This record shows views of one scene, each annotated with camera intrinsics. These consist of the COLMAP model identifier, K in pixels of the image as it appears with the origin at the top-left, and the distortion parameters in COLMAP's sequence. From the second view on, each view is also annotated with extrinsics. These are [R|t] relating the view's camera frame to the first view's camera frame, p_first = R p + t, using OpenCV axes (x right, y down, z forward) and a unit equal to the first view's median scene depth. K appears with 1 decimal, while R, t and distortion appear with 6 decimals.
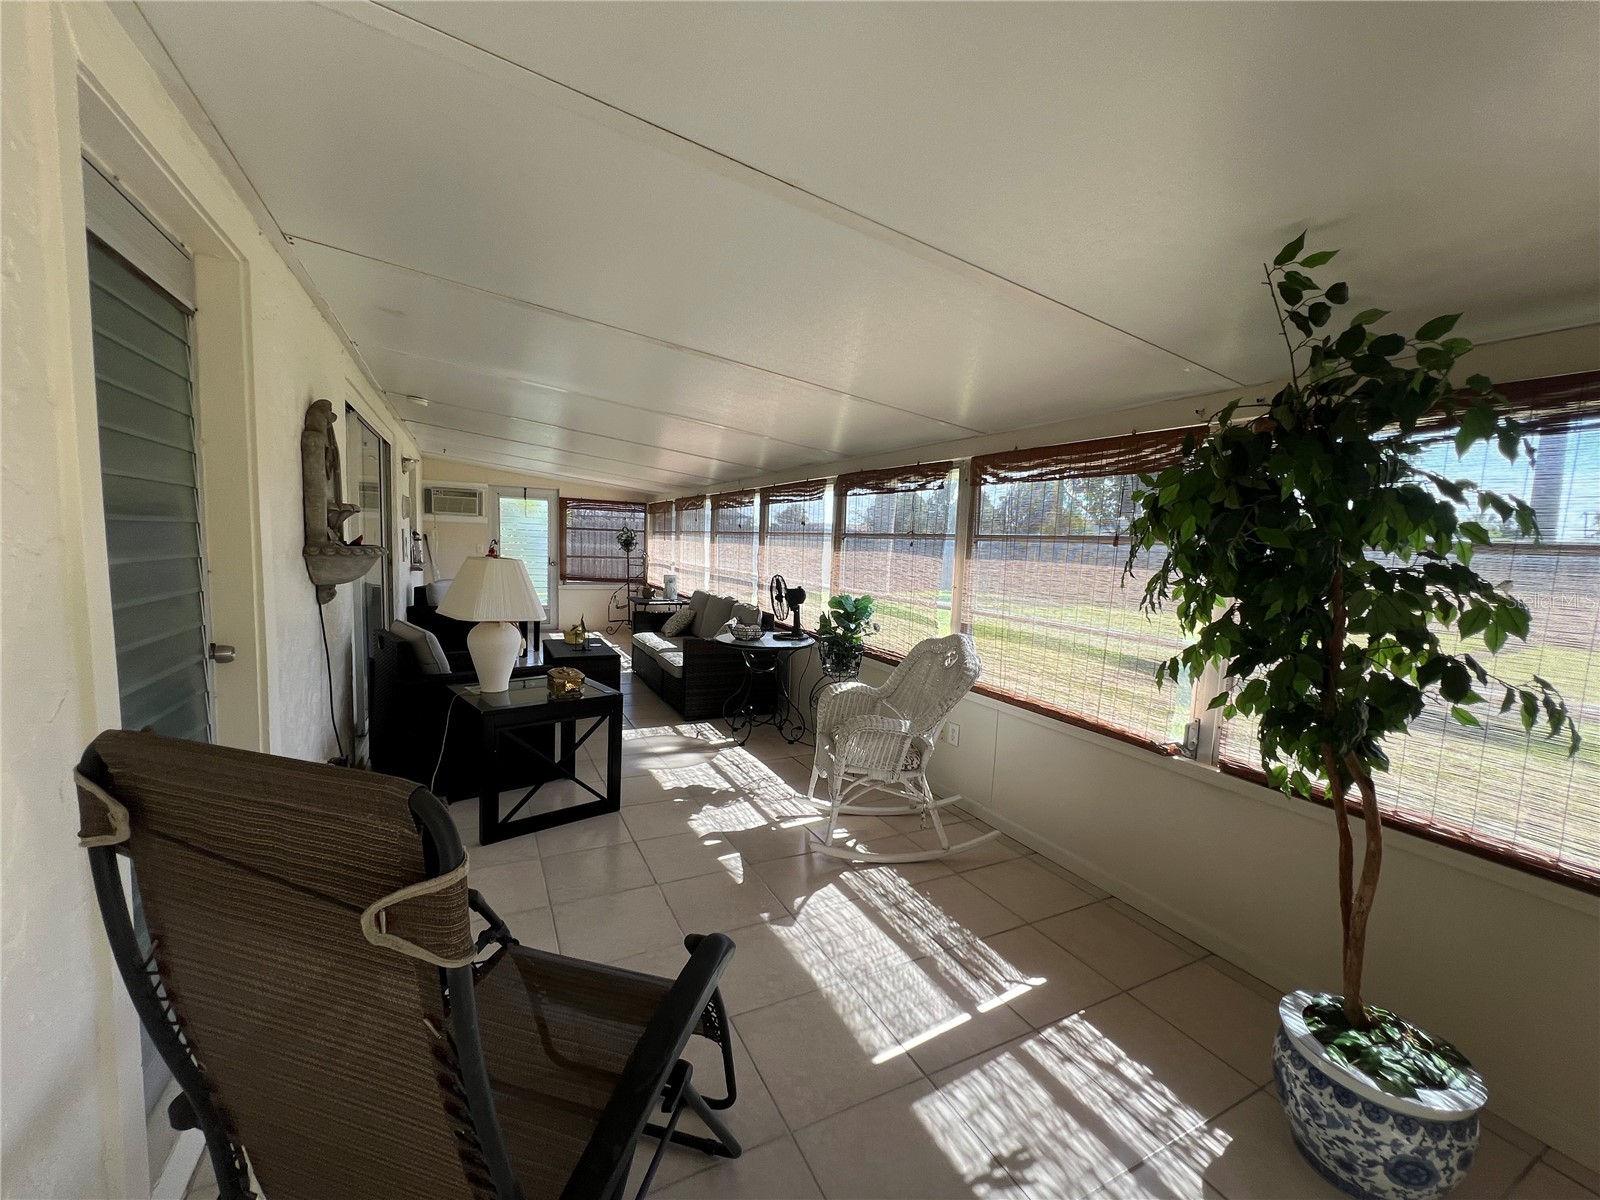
lens RADIAL K [[642.6, 0, 800.0], [0, 642.6, 600.0], [0, 0, 1]] dist [0.001059, -0.000178]
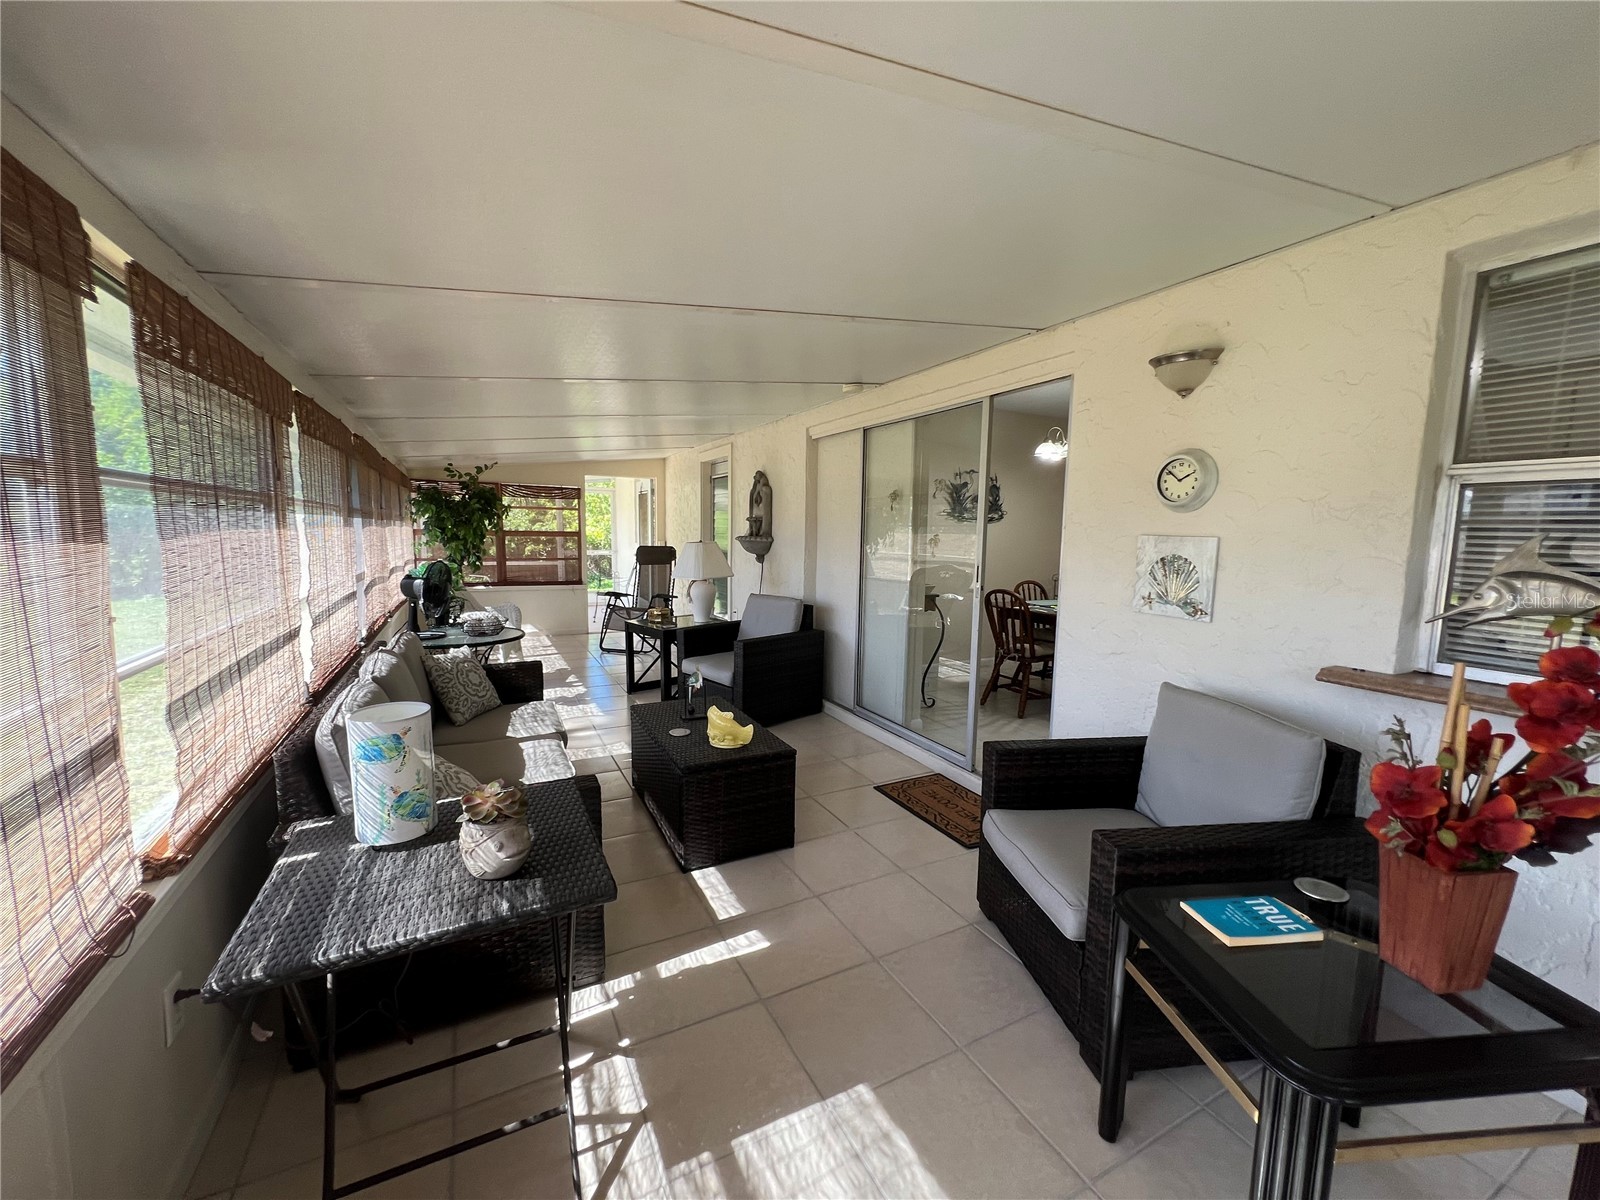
lens RADIAL K [[642.6, 0, 800.0], [0, 642.6, 600.0], [0, 0, 1]] dist [0.001059, -0.000178]
pose [[-0.998925, -0.045410, -0.009280, -0.580287], [-0.046349, 0.978744, 0.199781, -0.210596], [0.000010, 0.199997, -0.979797, 2.133274]]
